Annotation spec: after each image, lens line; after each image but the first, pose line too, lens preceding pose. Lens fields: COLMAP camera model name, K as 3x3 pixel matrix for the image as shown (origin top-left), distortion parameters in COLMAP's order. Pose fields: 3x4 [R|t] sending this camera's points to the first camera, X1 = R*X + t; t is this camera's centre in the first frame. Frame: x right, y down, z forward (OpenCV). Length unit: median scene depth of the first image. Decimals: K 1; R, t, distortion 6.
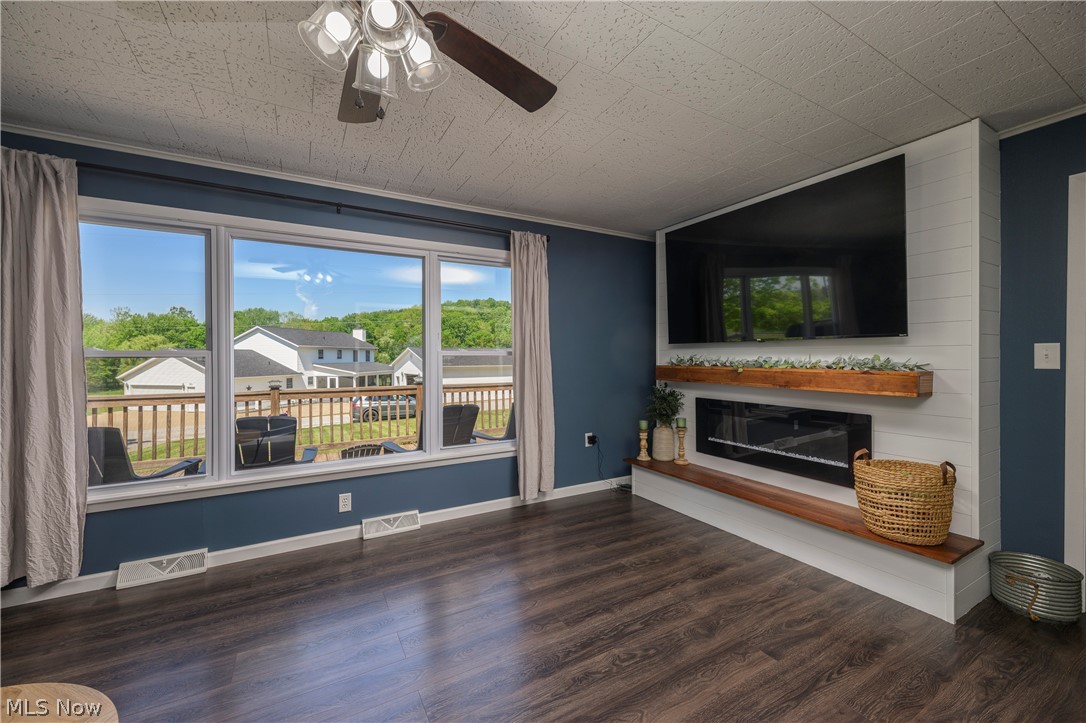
lens RADIAL K [[411.4, 0, 535.5], [0, 411.4, 367.7], [0, 0, 1]] dist [-0.011135, 0.000047]
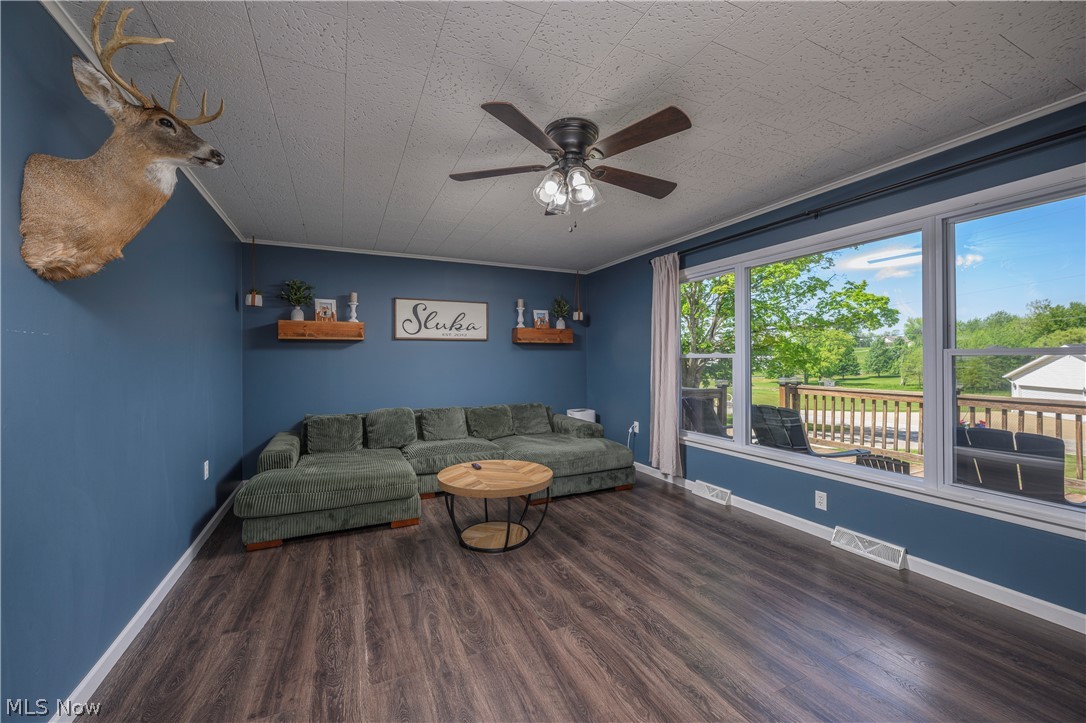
lens RADIAL K [[429.5, 0, 539.4], [0, 429.5, 356.7], [0, 0, 1]] dist [-0.000254, -0.001007]
pose [[-0.076046, -0.003078, -0.997100, 0.540793], [-0.018902, 0.999820, -0.001645, -0.008653], [0.996925, 0.018722, -0.076090, 0.320298]]
